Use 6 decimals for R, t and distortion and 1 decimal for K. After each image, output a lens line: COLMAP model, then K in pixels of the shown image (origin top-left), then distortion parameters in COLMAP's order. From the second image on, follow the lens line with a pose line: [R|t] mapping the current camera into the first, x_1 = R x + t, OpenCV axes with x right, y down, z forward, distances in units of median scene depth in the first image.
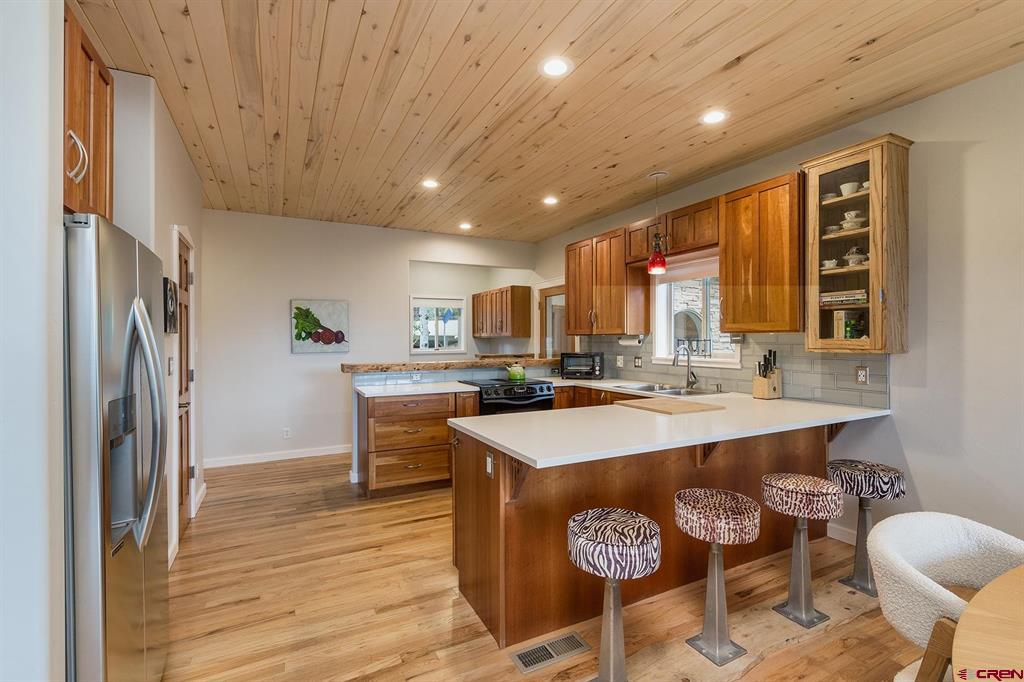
lens RADIAL K [[458.2, 0, 525.8], [0, 458.2, 341.4], [0, 0, 1]] dist [-0.001026, -0.000162]
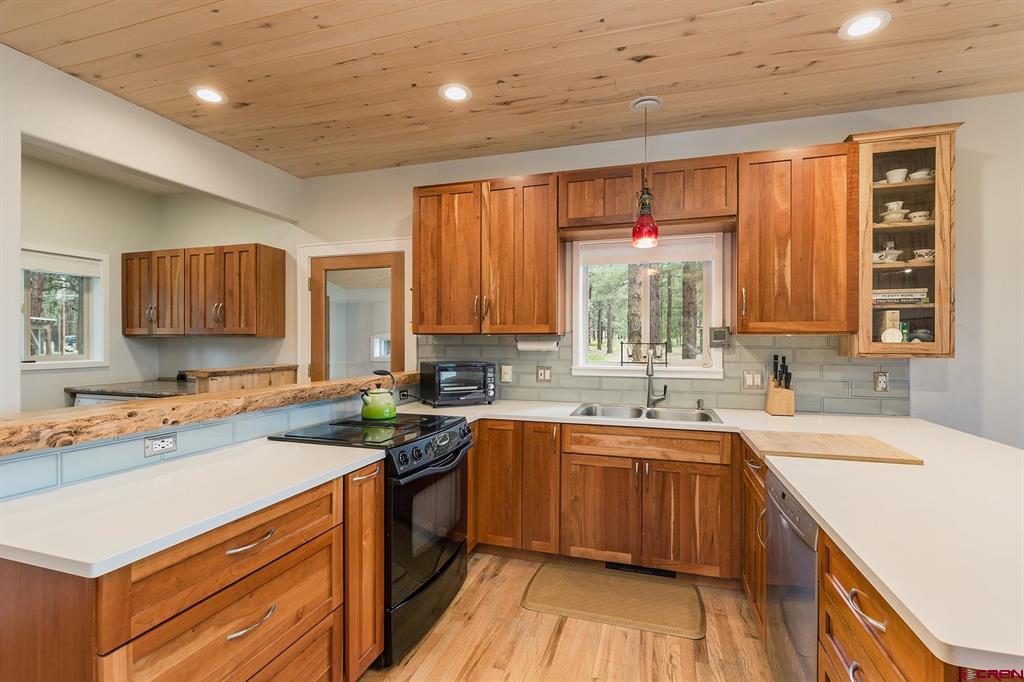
lens RADIAL K [[466.6, 0, 512.0], [0, 466.6, 341.0], [0, 0, 1]] dist [0.003167, 0.000375]
pose [[0.709422, 0.005853, 0.704759, -0.412046], [-0.001445, 0.999975, -0.006851, -0.000449], [-0.704782, 0.003842, 0.709413, 0.754982]]
